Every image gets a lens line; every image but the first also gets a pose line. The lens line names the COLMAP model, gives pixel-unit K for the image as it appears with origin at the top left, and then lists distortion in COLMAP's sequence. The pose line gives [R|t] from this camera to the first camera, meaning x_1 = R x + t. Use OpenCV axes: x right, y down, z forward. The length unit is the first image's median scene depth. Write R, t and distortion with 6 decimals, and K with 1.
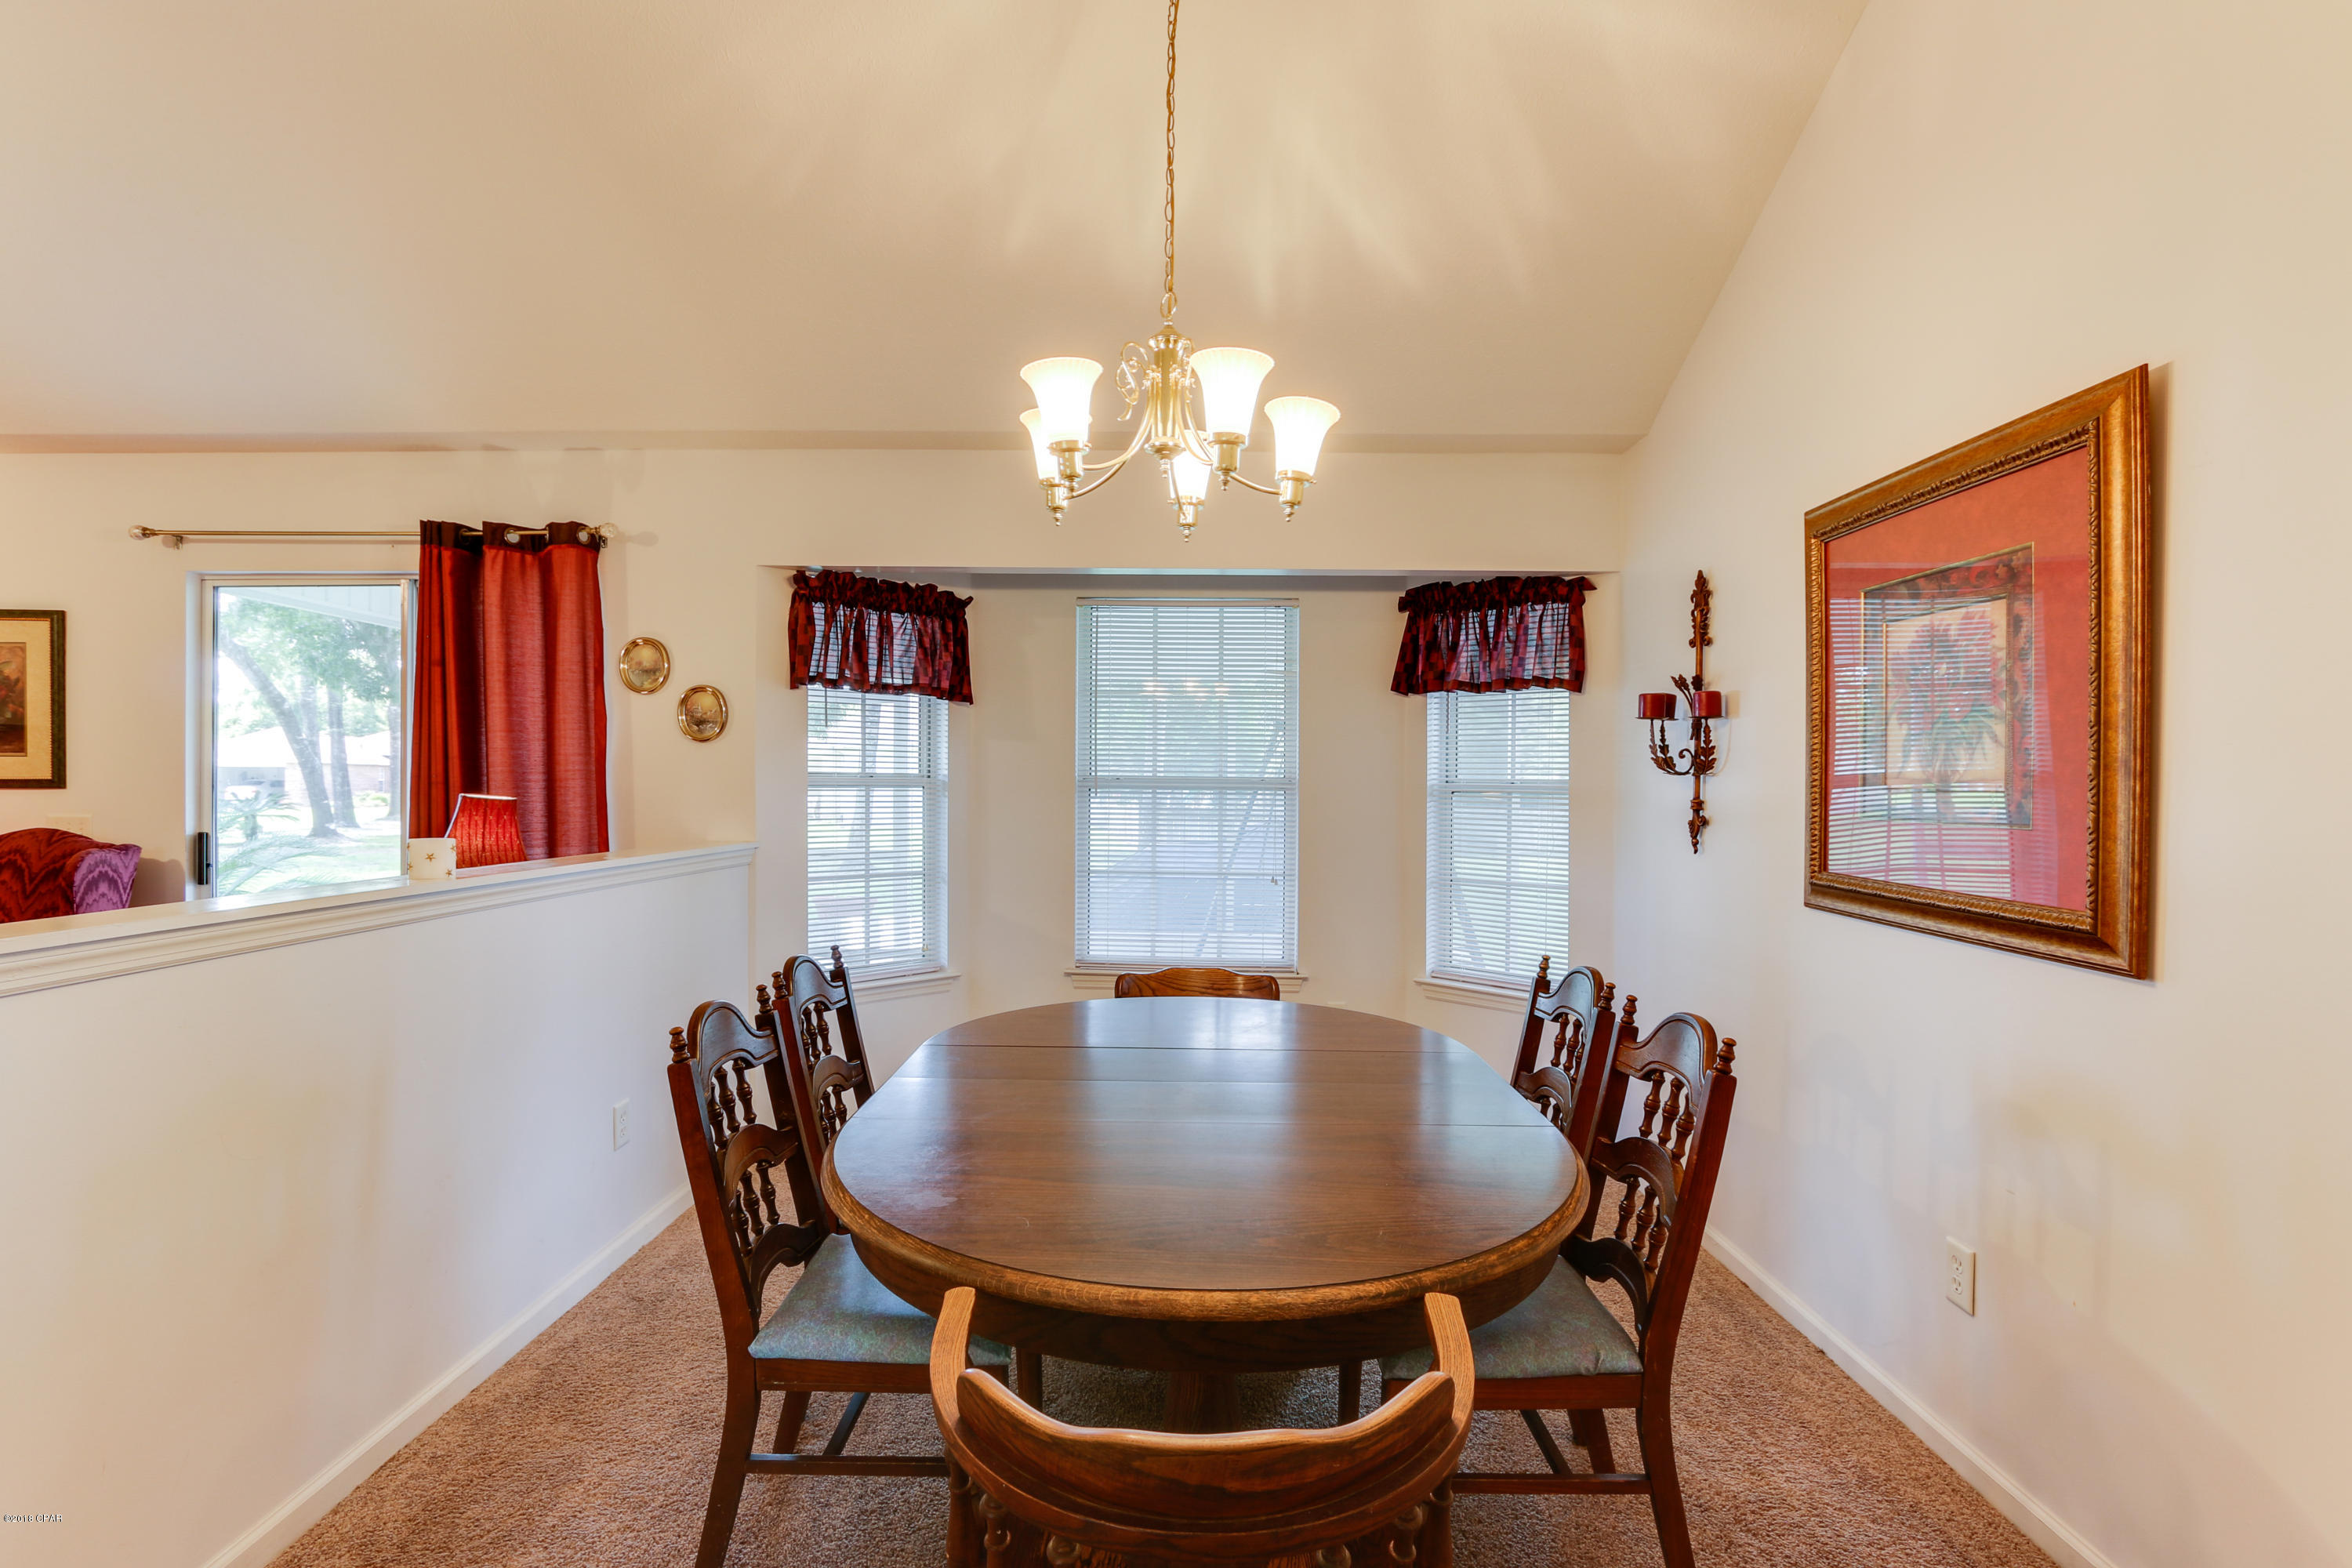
lens RADIAL K [[1111.0, 0, 1176.0], [0, 1111.0, 784.0], [0, 0, 1]] dist [-0.016090, 0.000682]
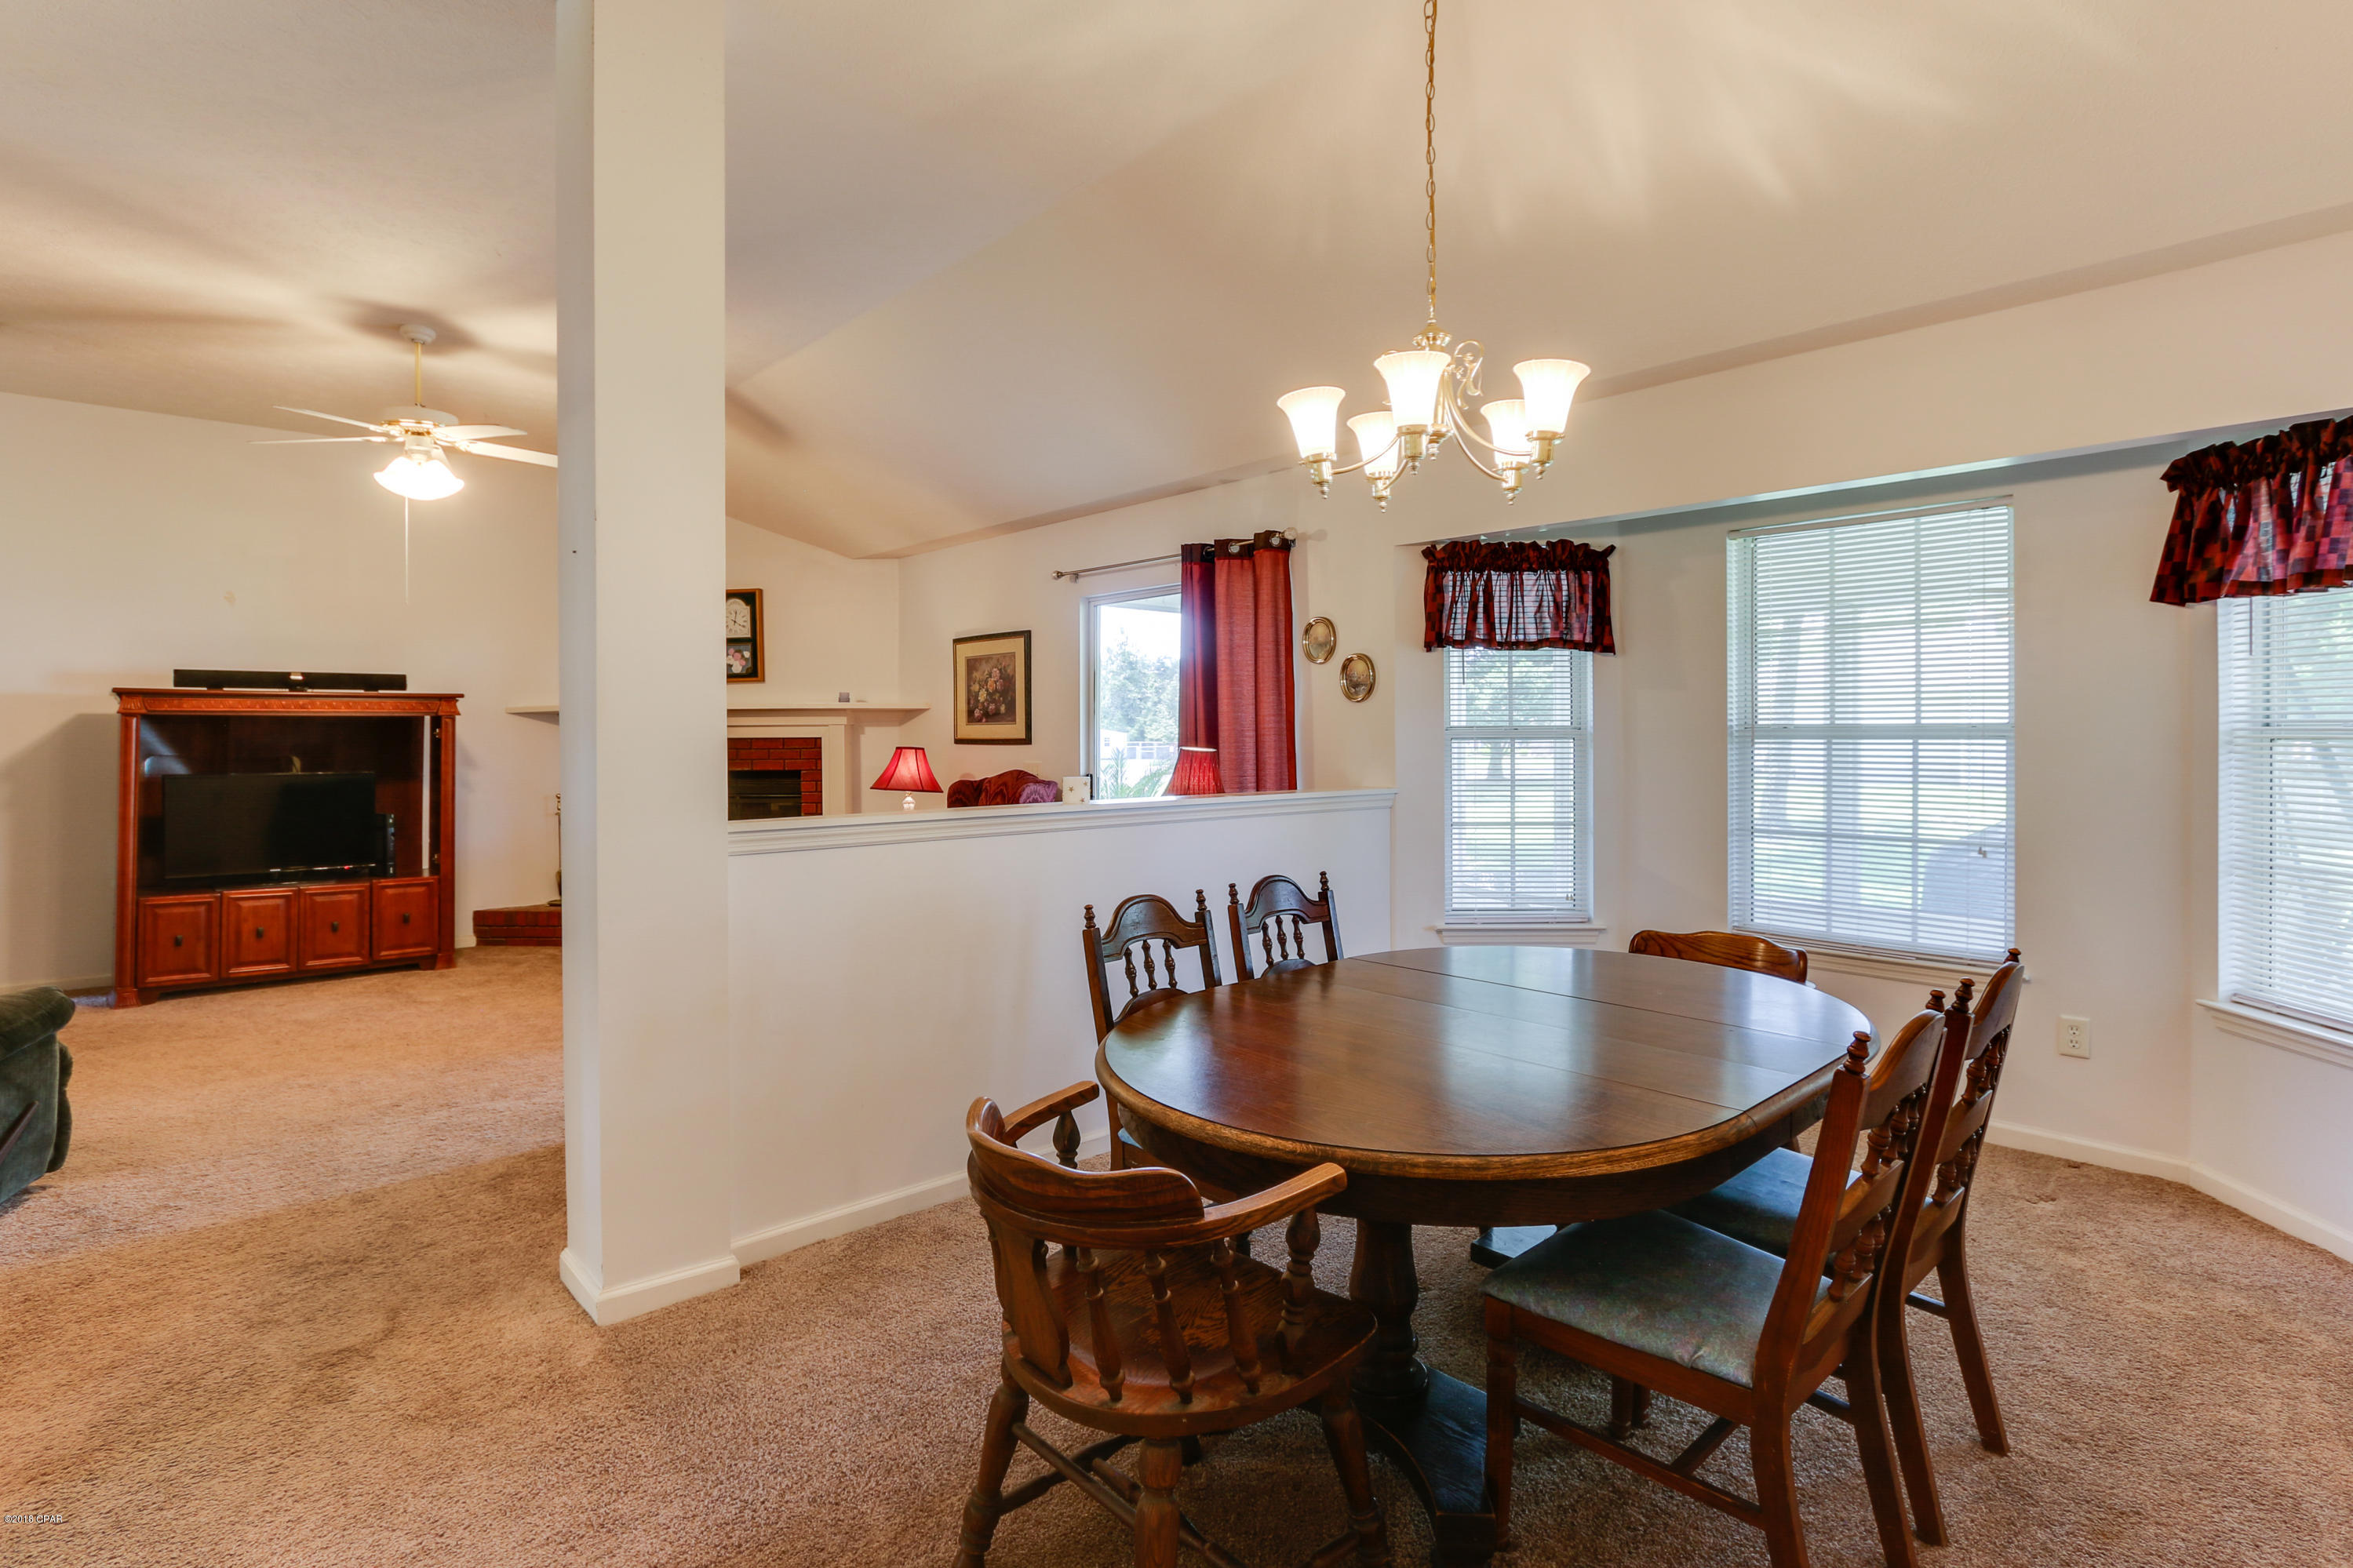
lens RADIAL K [[1162.2, 0, 1171.5], [0, 1162.2, 745.9], [0, 0, 1]] dist [-0.000934, -0.000143]
pose [[0.689217, -0.003592, -0.724546, 0.323437], [0.010165, 0.999937, 0.004712, 0.000673], [0.724484, -0.010613, 0.689210, 0.004508]]
